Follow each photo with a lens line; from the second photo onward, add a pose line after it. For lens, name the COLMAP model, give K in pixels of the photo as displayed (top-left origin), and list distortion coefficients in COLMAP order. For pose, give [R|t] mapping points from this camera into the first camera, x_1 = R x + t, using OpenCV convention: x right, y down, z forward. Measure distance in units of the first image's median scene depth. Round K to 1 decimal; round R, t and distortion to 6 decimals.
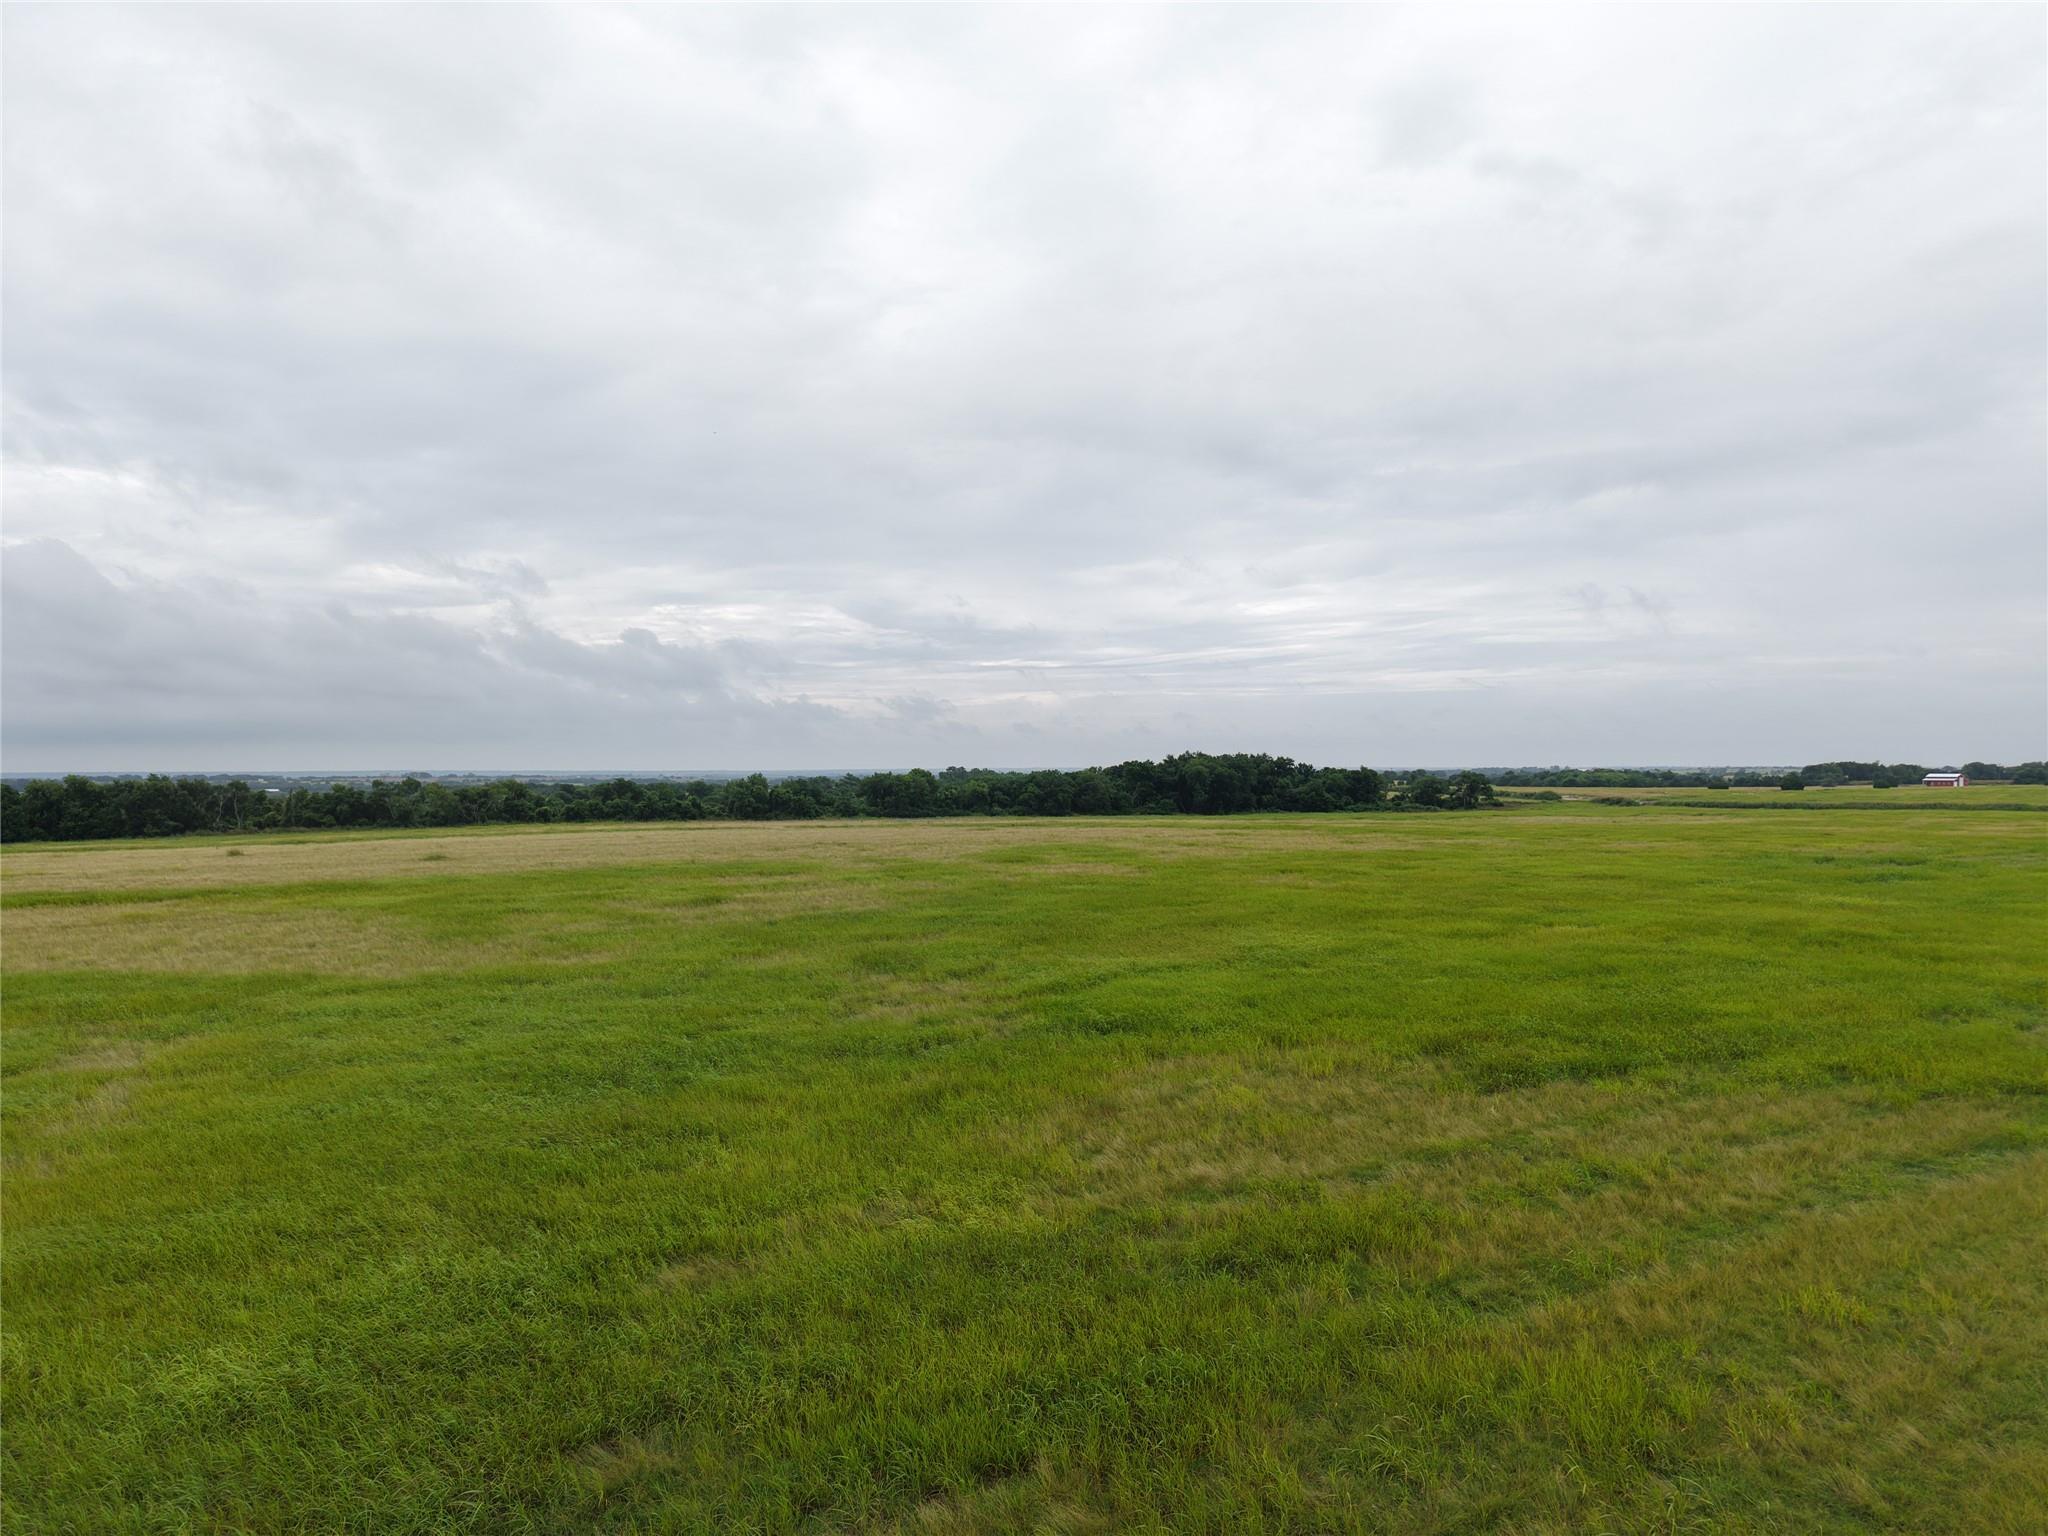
lens RADIAL K [[1350.9, 0, 1051.1], [0, 1350.9, 757.9], [0, 0, 1]] dist [0.032029, -0.038573]
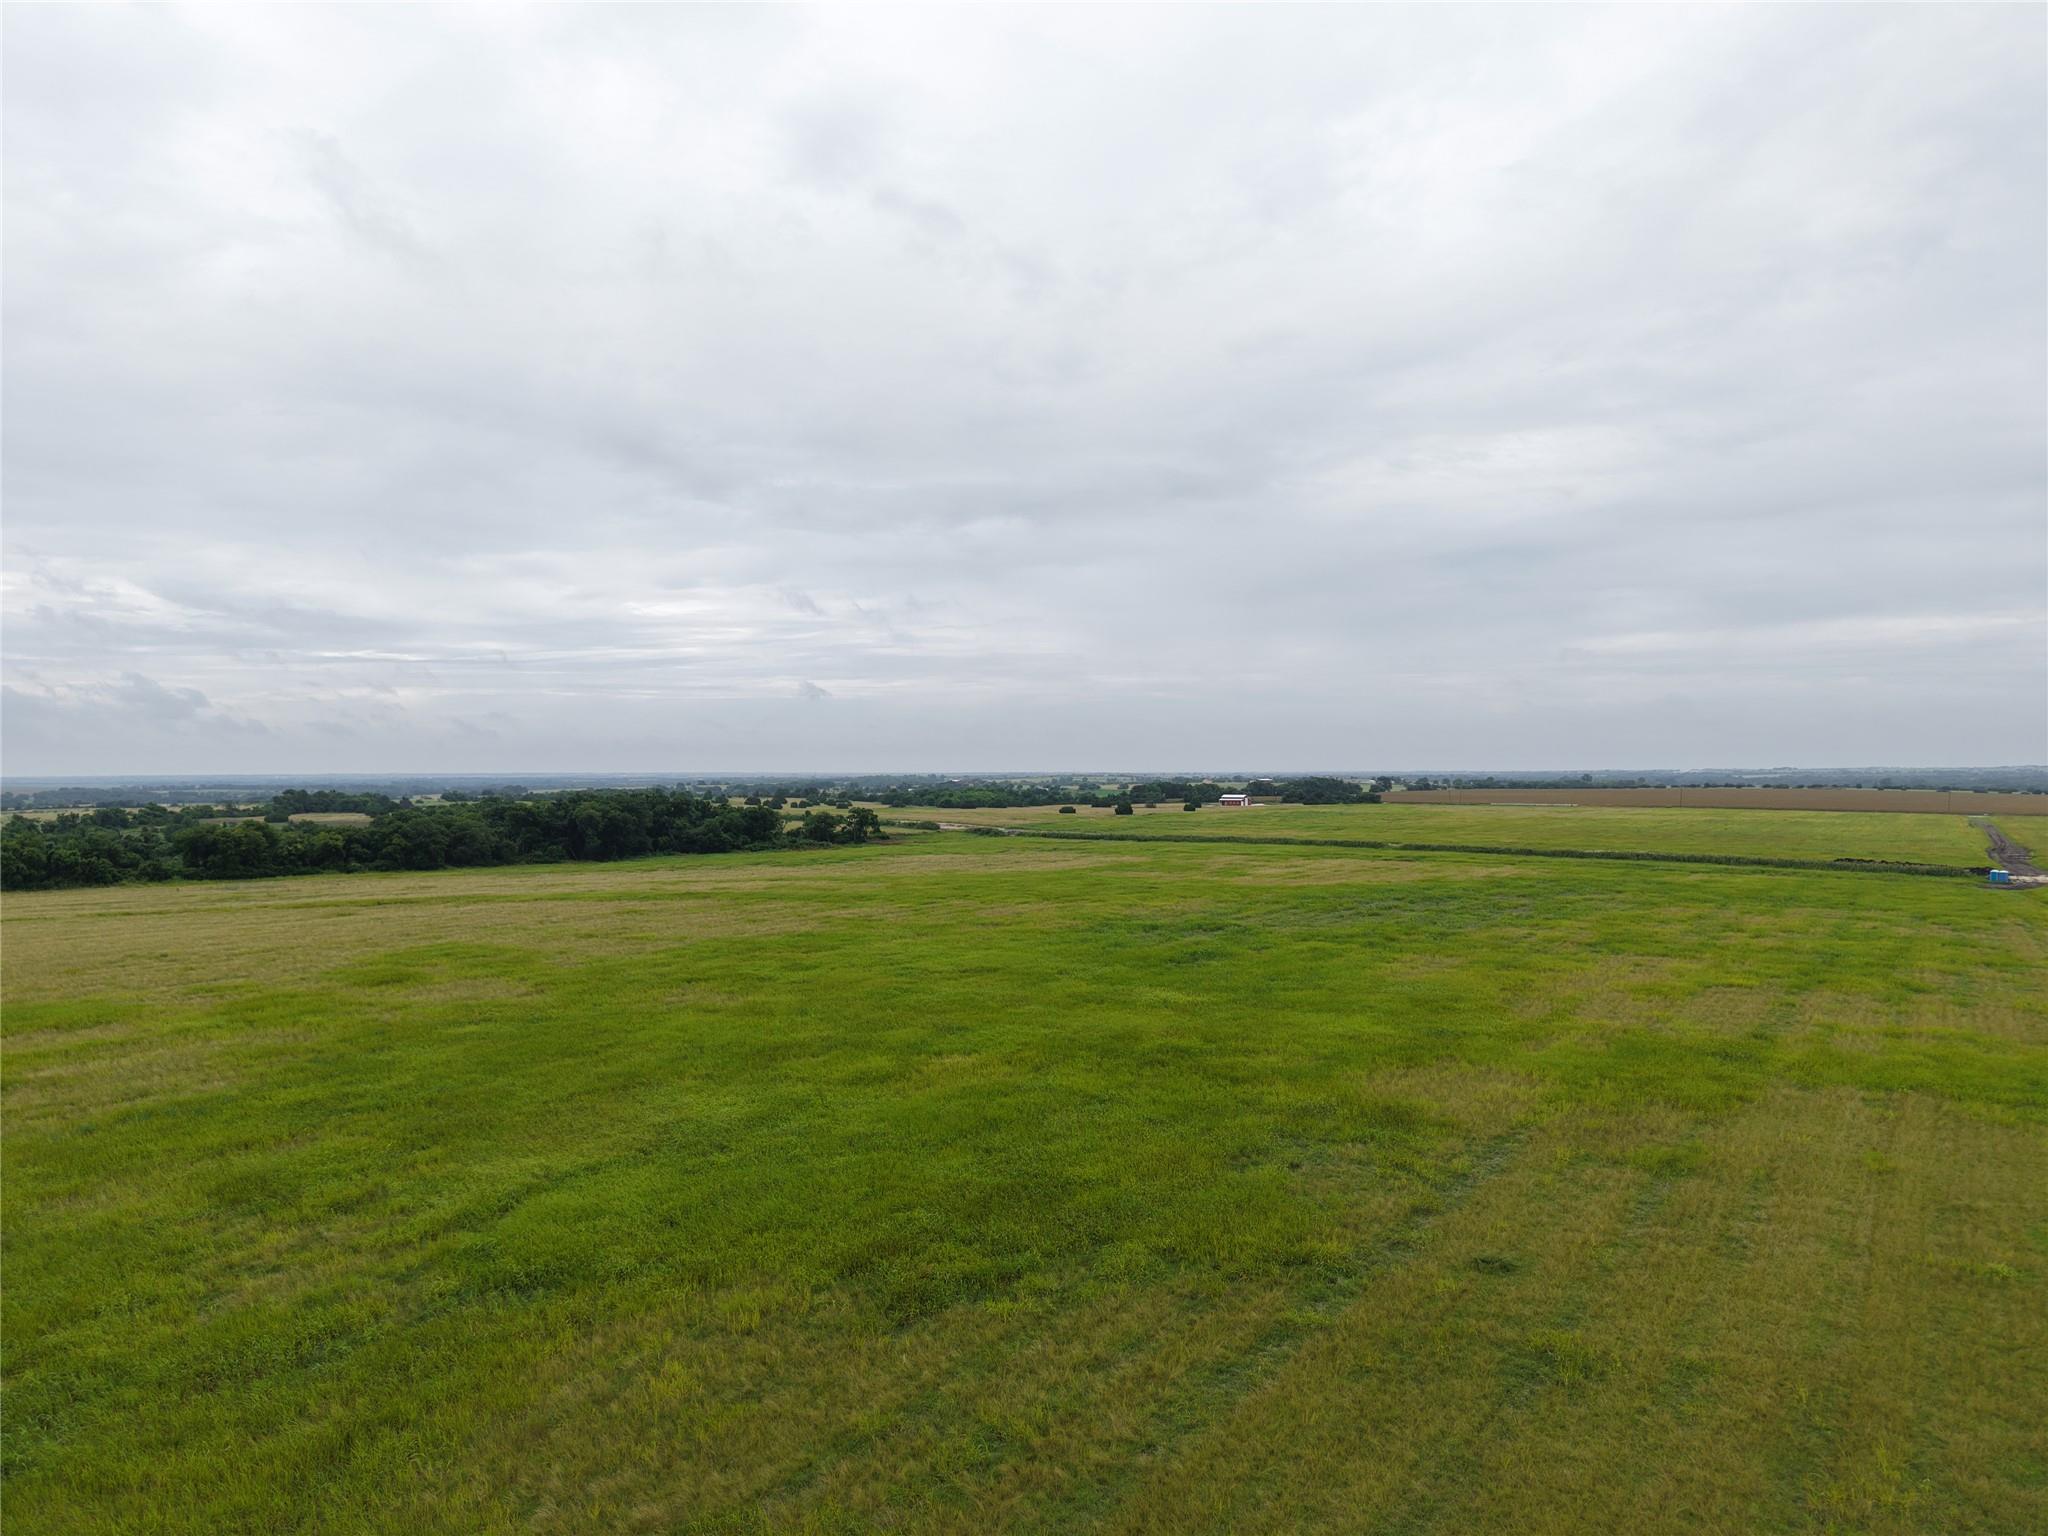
lens RADIAL K [[1350.9, 0, 1051.1], [0, 1350.9, 757.9], [0, 0, 1]] dist [0.032029, -0.038573]
pose [[0.900999, 0.020408, 0.433341, -0.031799], [-0.032626, 0.999252, 0.020775, -0.136529], [-0.432593, -0.032857, 0.900990, -0.023018]]
